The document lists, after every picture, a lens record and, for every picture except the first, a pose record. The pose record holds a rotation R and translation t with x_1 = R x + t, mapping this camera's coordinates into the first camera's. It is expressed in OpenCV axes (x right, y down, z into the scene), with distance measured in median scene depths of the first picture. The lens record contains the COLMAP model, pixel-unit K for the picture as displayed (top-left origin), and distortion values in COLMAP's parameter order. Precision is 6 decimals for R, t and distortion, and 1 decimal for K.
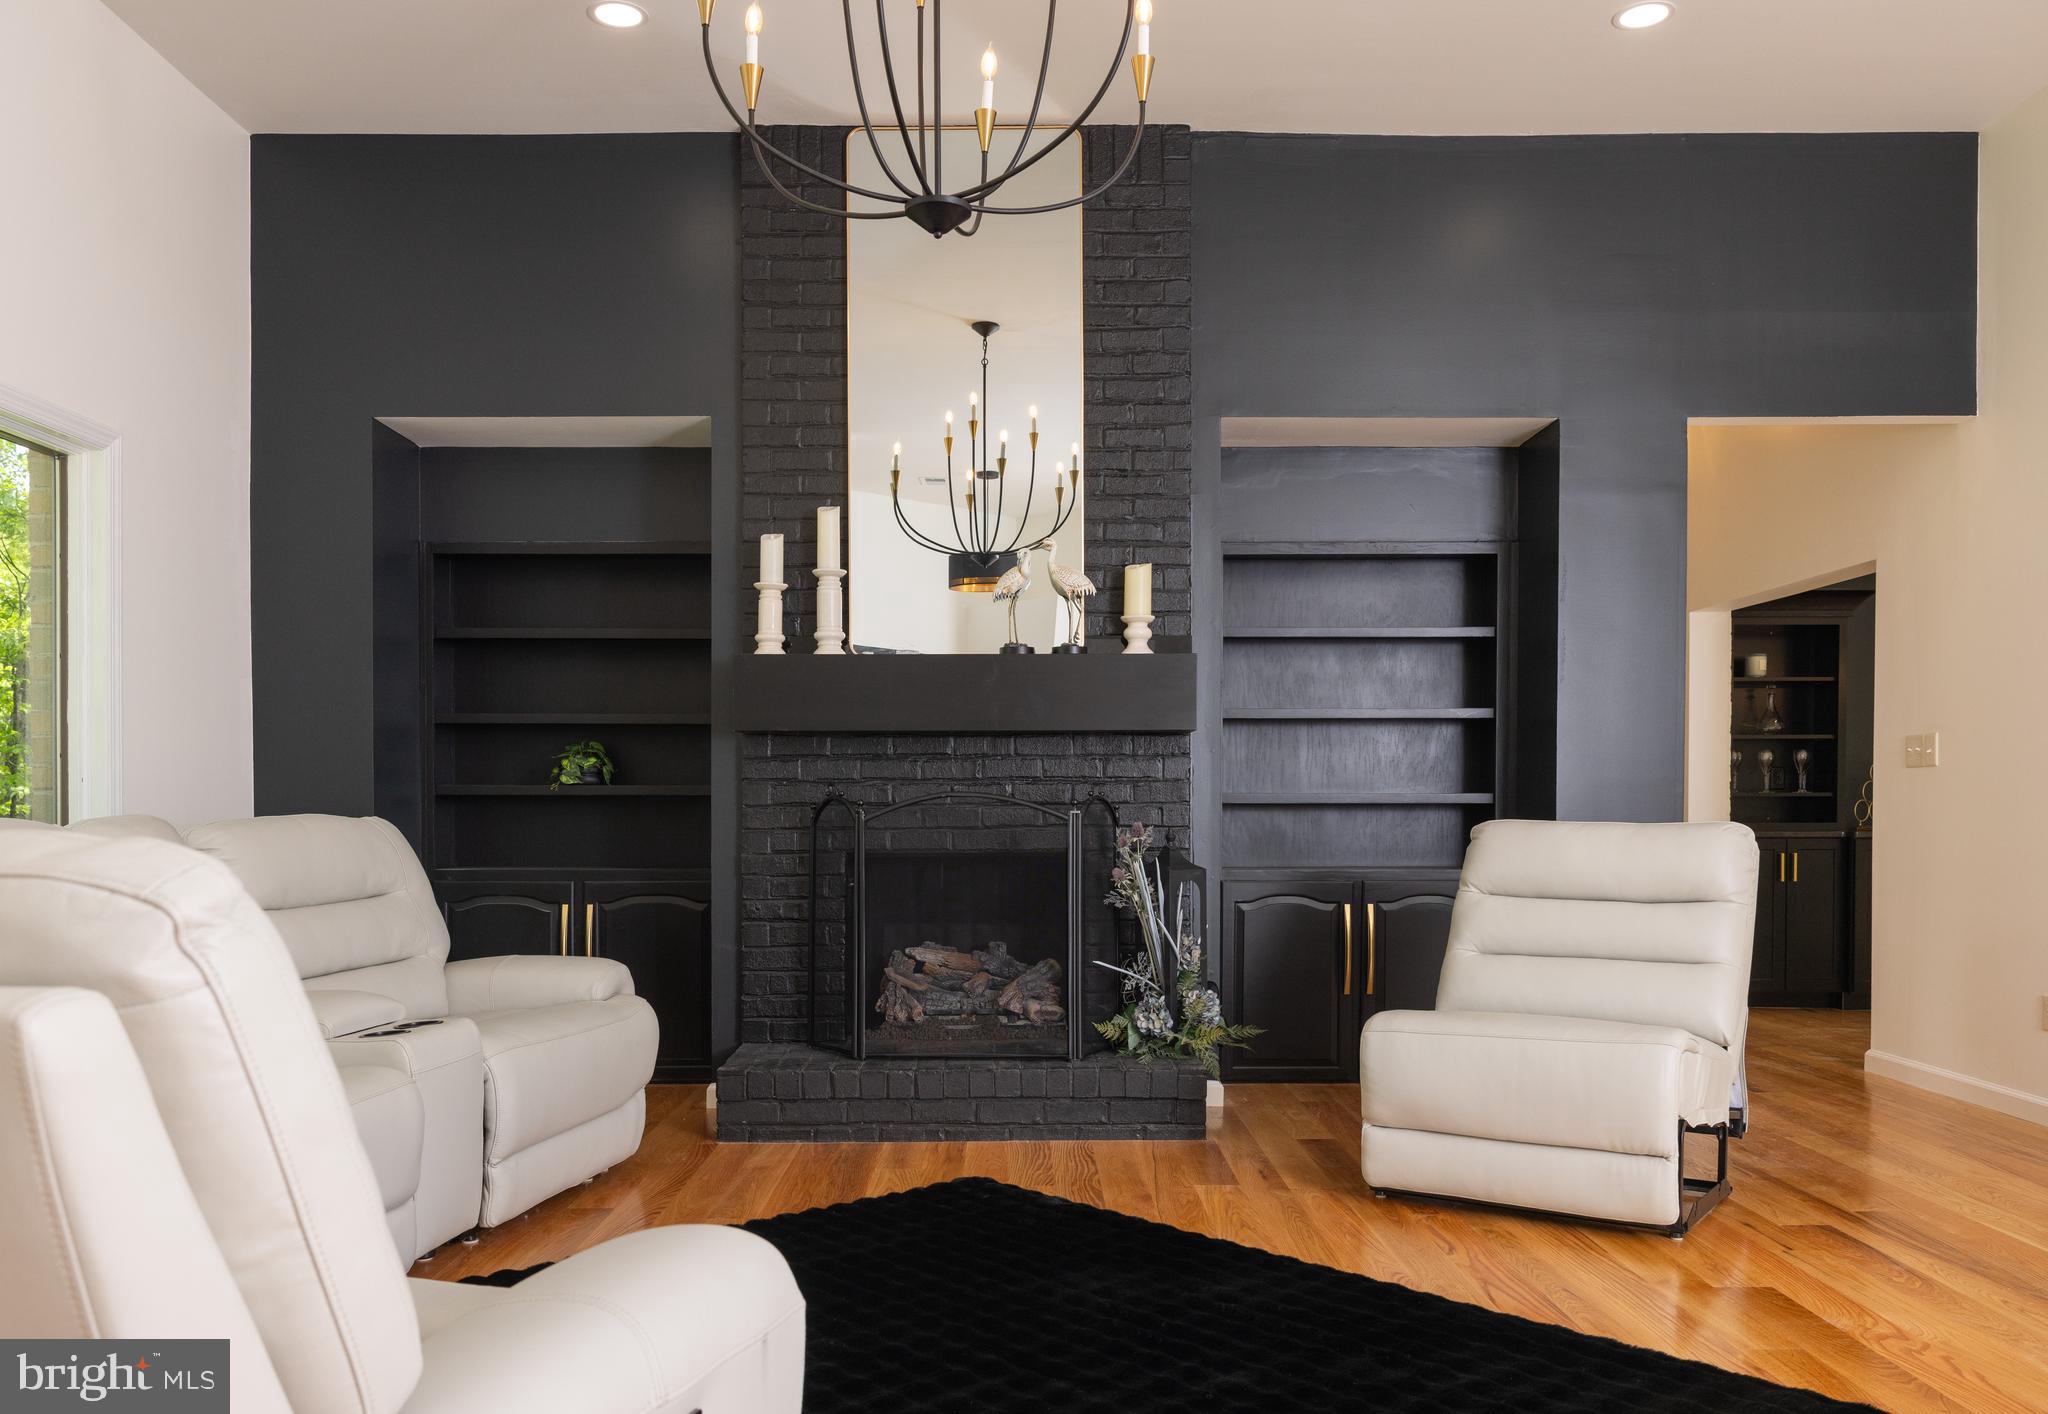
lens RADIAL K [[1580.9, 0, 1029.9], [0, 1580.9, 832.2], [0, 0, 1]] dist [0.005440, -0.000346]
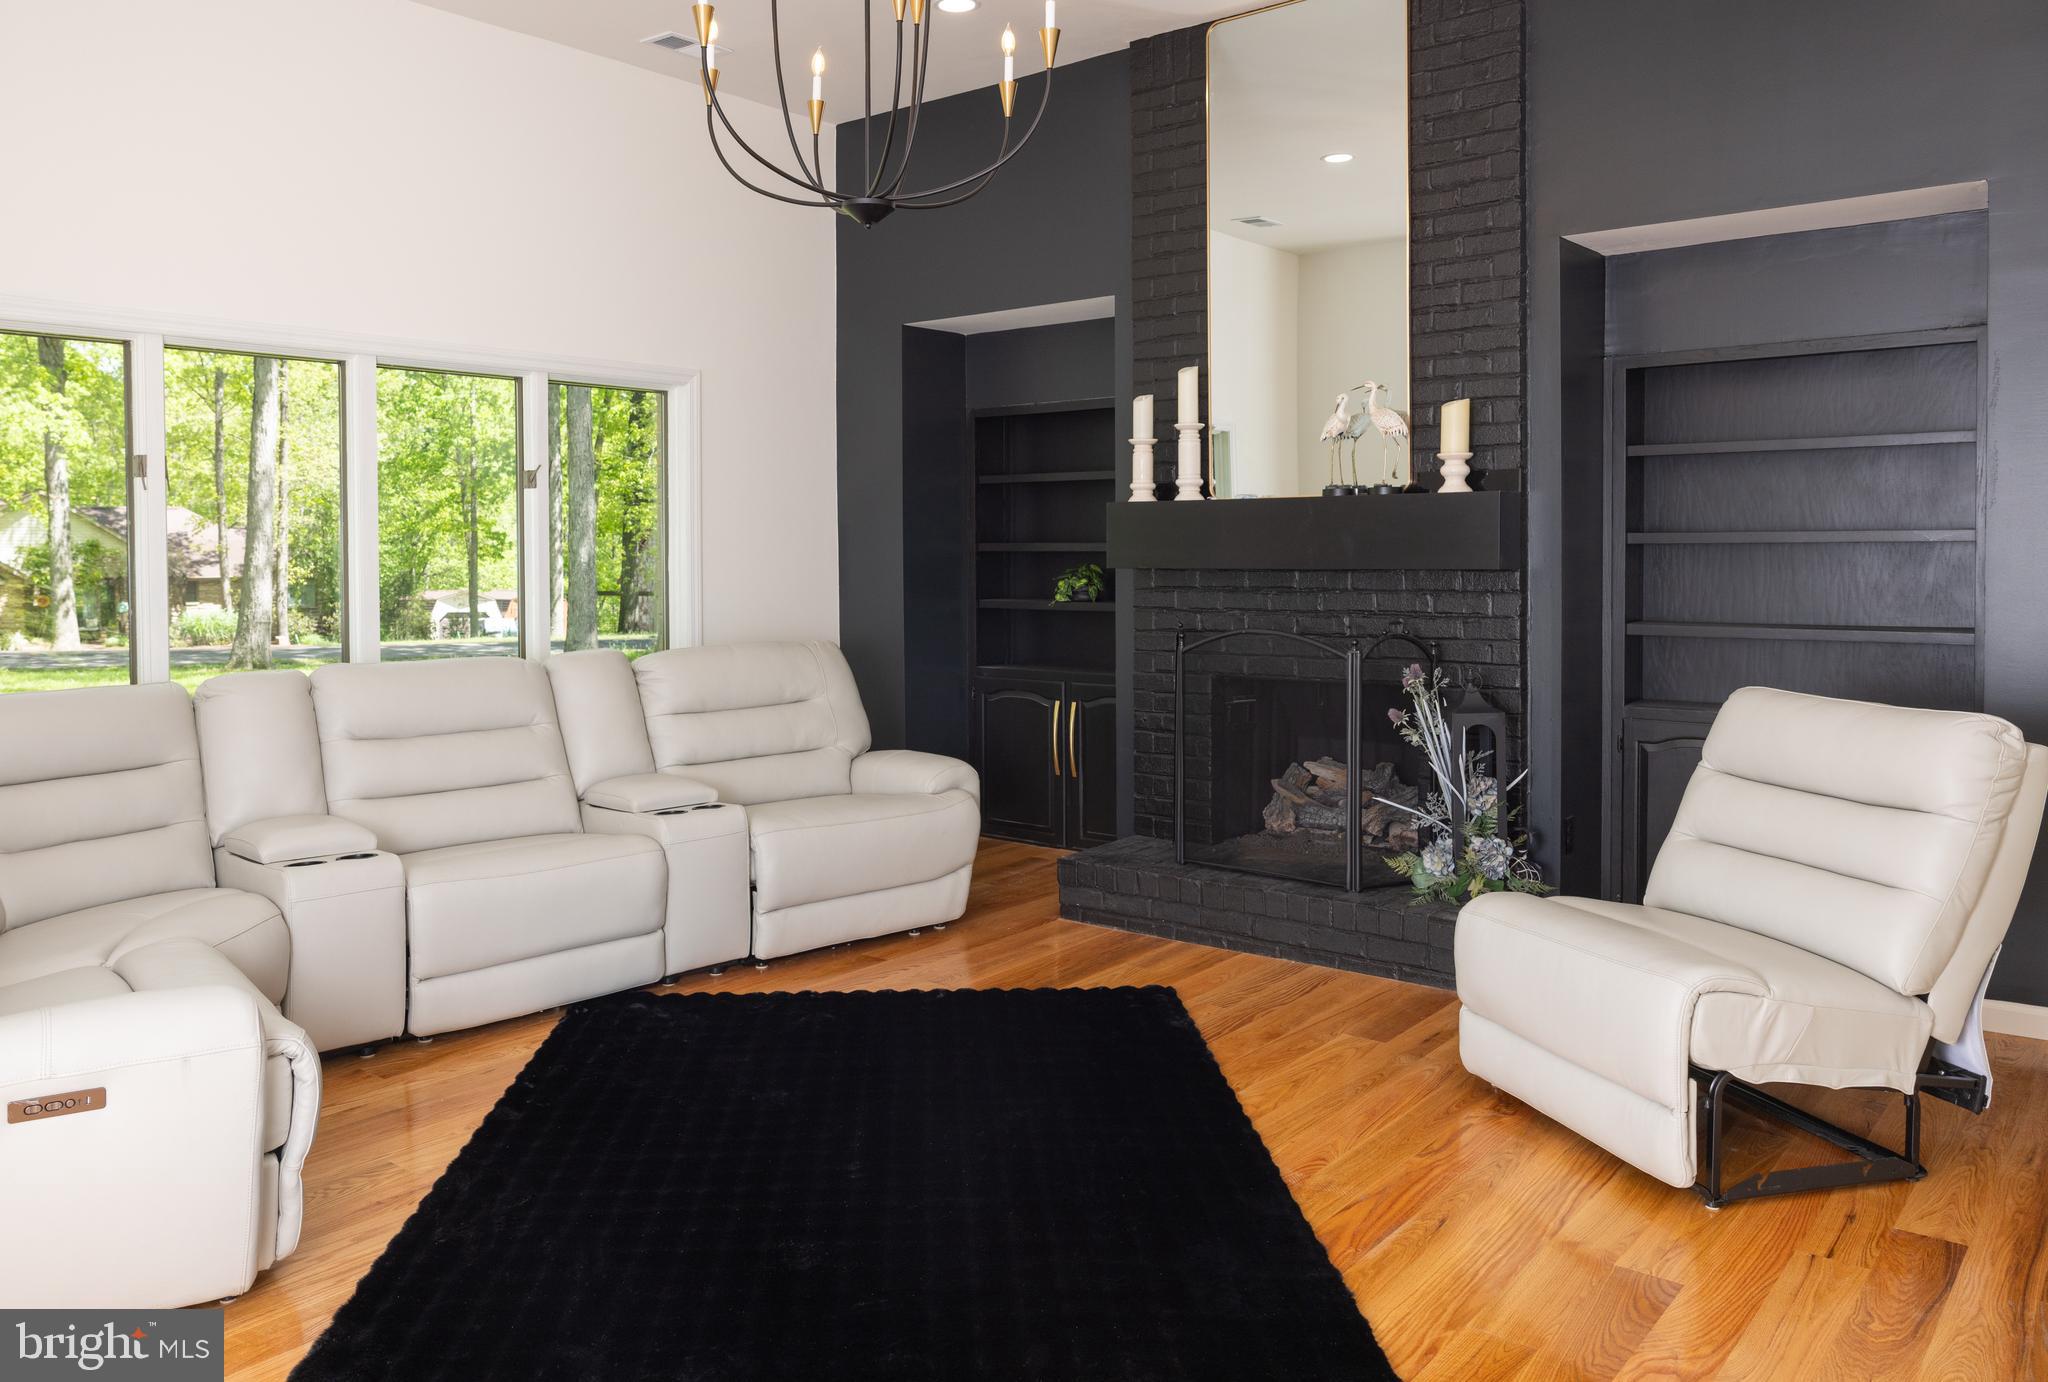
lens RADIAL K [[1520.0, 0, 1016.0], [0, 1520.0, 580.6], [0, 0, 1]] dist [-0.002843, -0.003028]
pose [[0.768355, 0.013229, -0.639887, 0.467195], [-0.005822, 0.999889, 0.013681, -0.068045], [0.639997, -0.006786, 0.768347, 0.091387]]
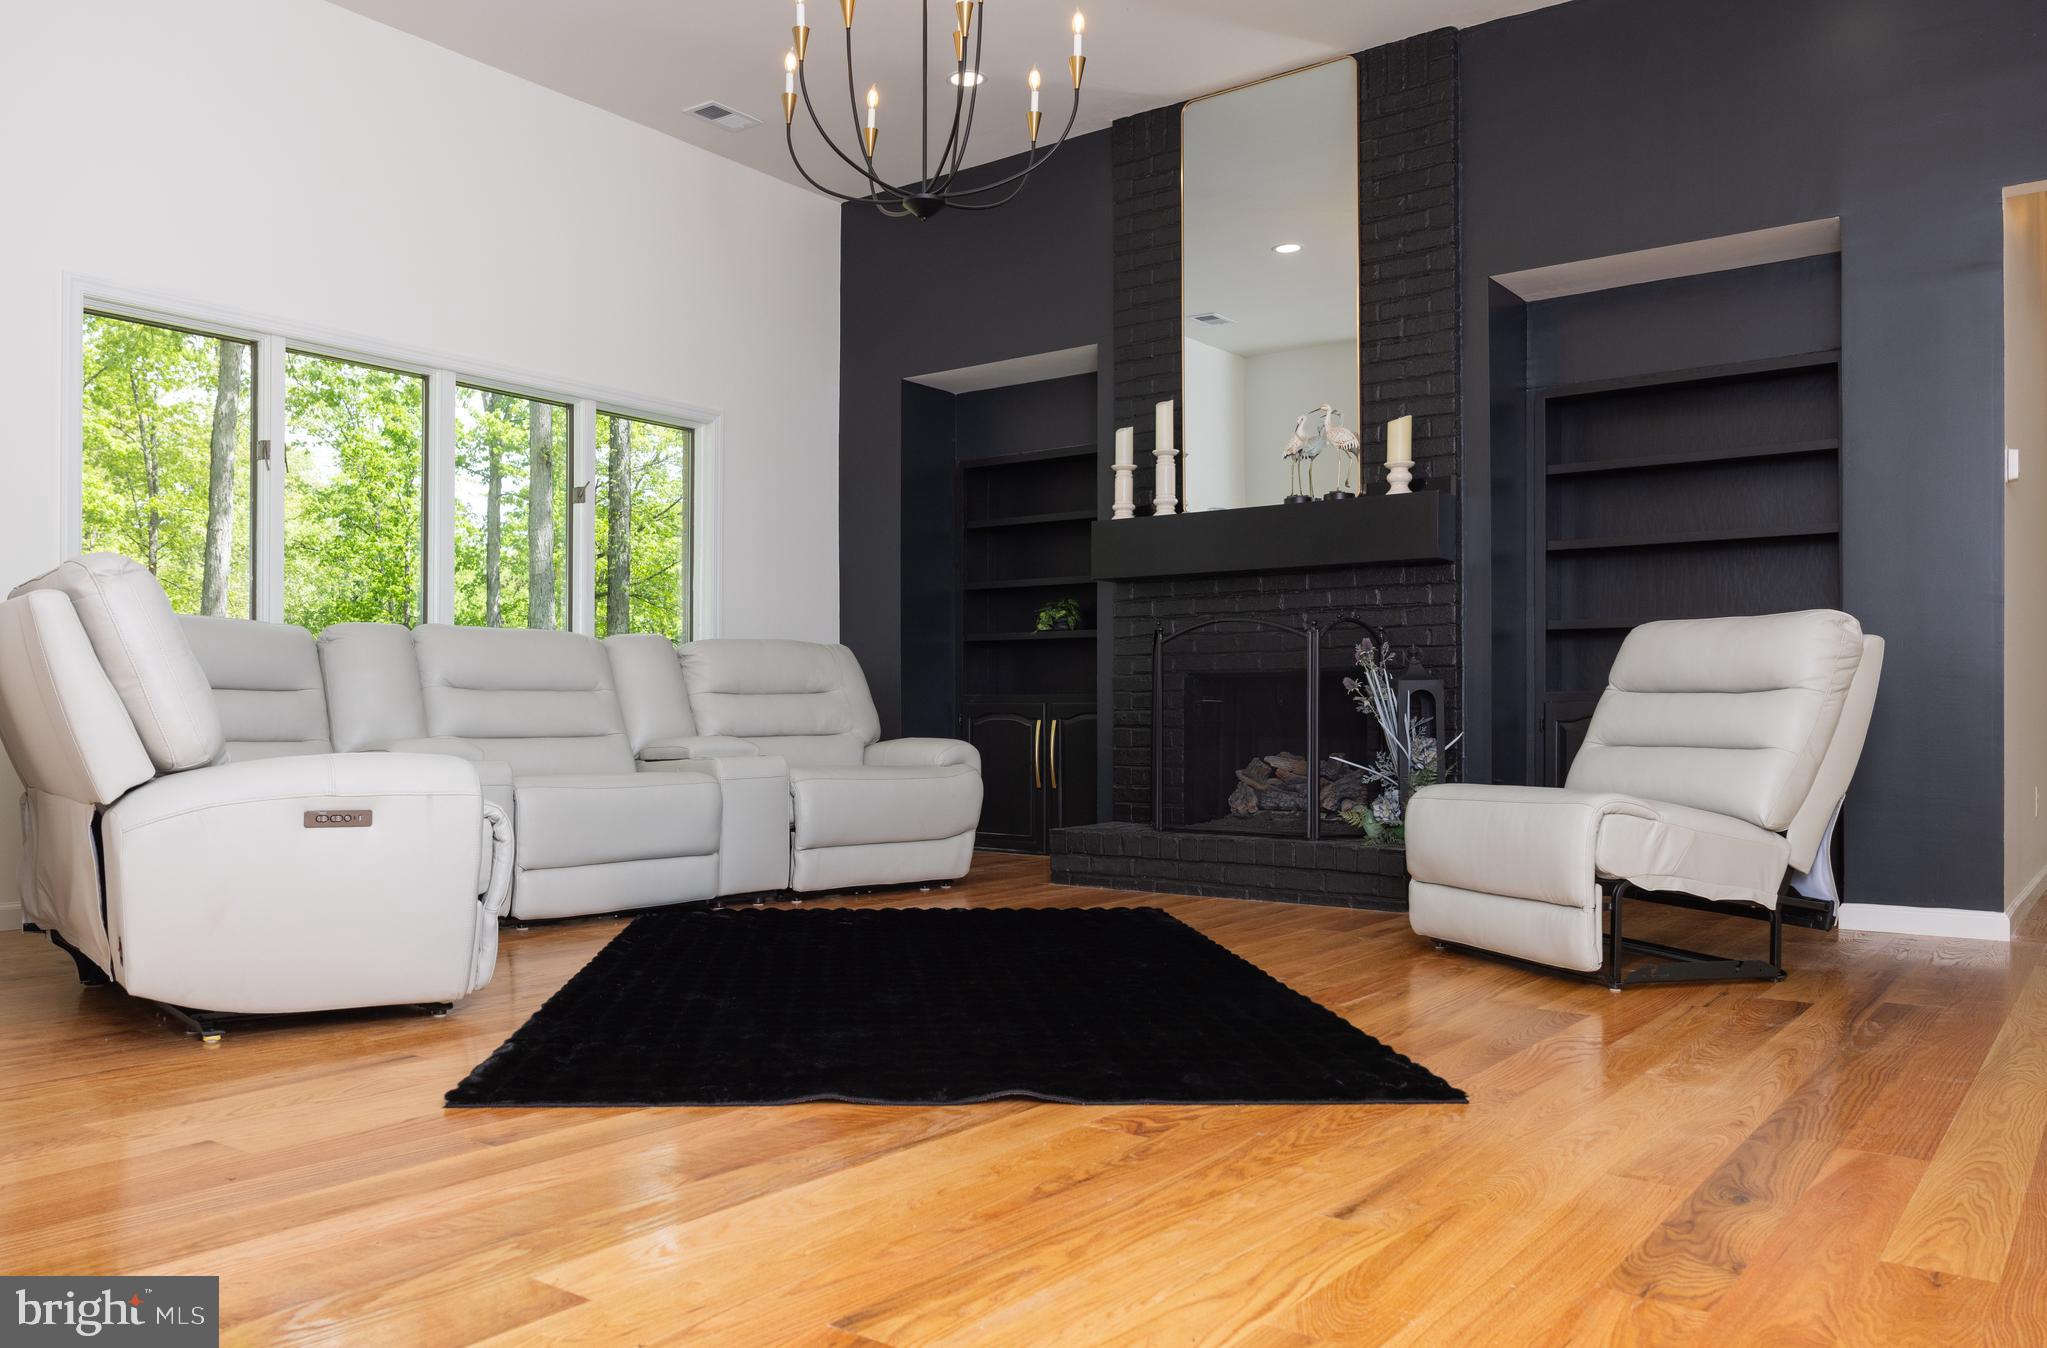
lens RADIAL K [[1539.2, 0, 982.0], [0, 1539.2, 708.6], [0, 0, 1]] dist [-0.009561, -0.001878]
pose [[0.785161, -0.001269, -0.619291, 0.521097], [-0.011858, 0.999784, -0.017082, 0.064771], [0.619178, 0.020756, 0.784976, -0.060104]]
